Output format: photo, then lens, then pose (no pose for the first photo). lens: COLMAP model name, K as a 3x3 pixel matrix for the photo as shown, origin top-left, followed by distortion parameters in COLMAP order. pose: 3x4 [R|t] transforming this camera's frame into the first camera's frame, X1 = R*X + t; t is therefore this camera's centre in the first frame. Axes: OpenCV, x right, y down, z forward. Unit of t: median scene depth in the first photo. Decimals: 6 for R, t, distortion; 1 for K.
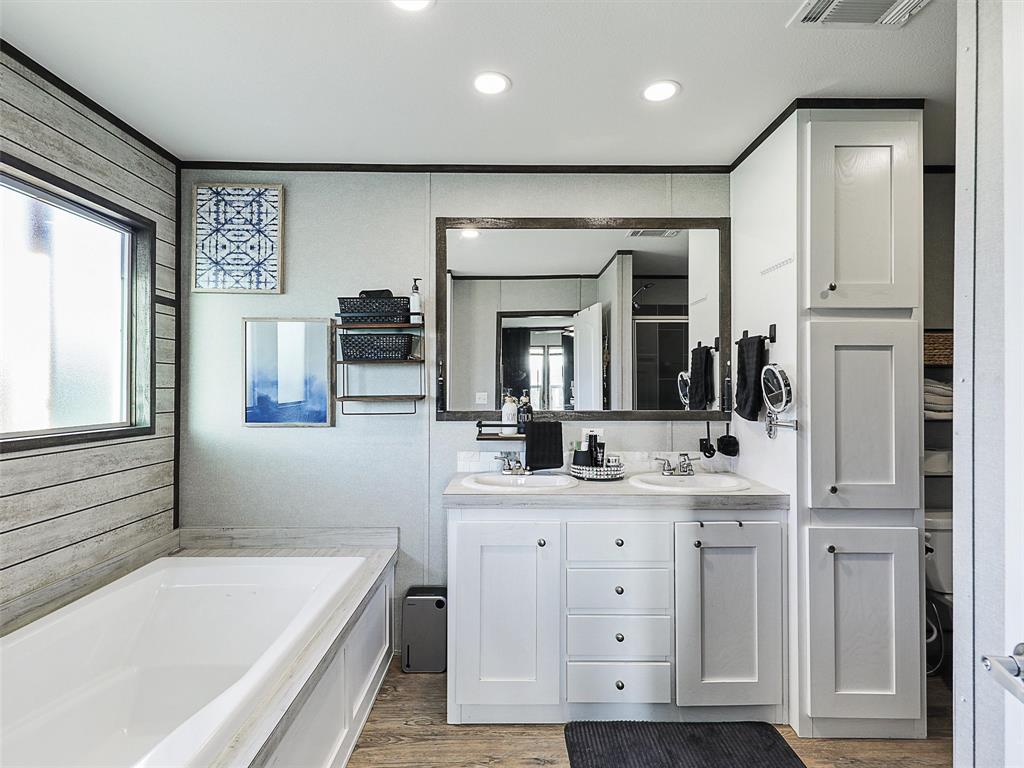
lens RADIAL K [[527.6, 0, 512.0], [0, 527.6, 384.0], [0, 0, 1]] dist [0.001762, -0.000122]
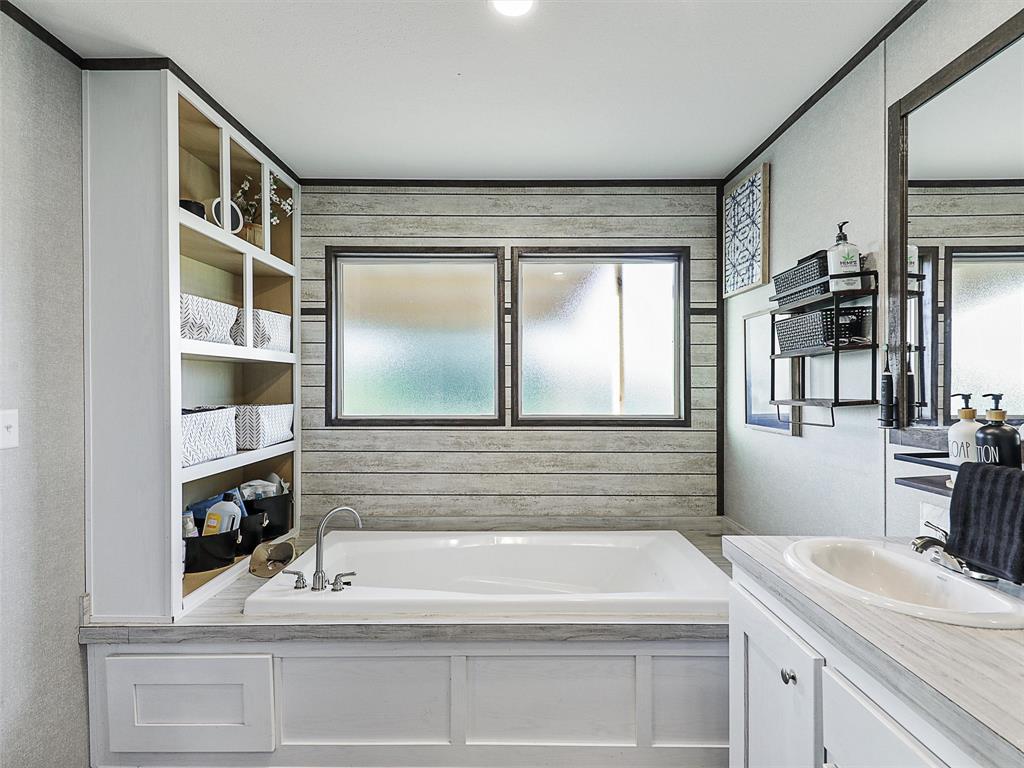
lens RADIAL K [[527.6, 0, 512.0], [0, 527.6, 384.0], [0, 0, 1]] dist [0.001762, -0.000122]
pose [[-0.004136, -0.004237, -0.999982, 0.493855], [0.004022, 0.999983, -0.004254, 0.003022], [0.999983, -0.004040, -0.004119, 0.603318]]
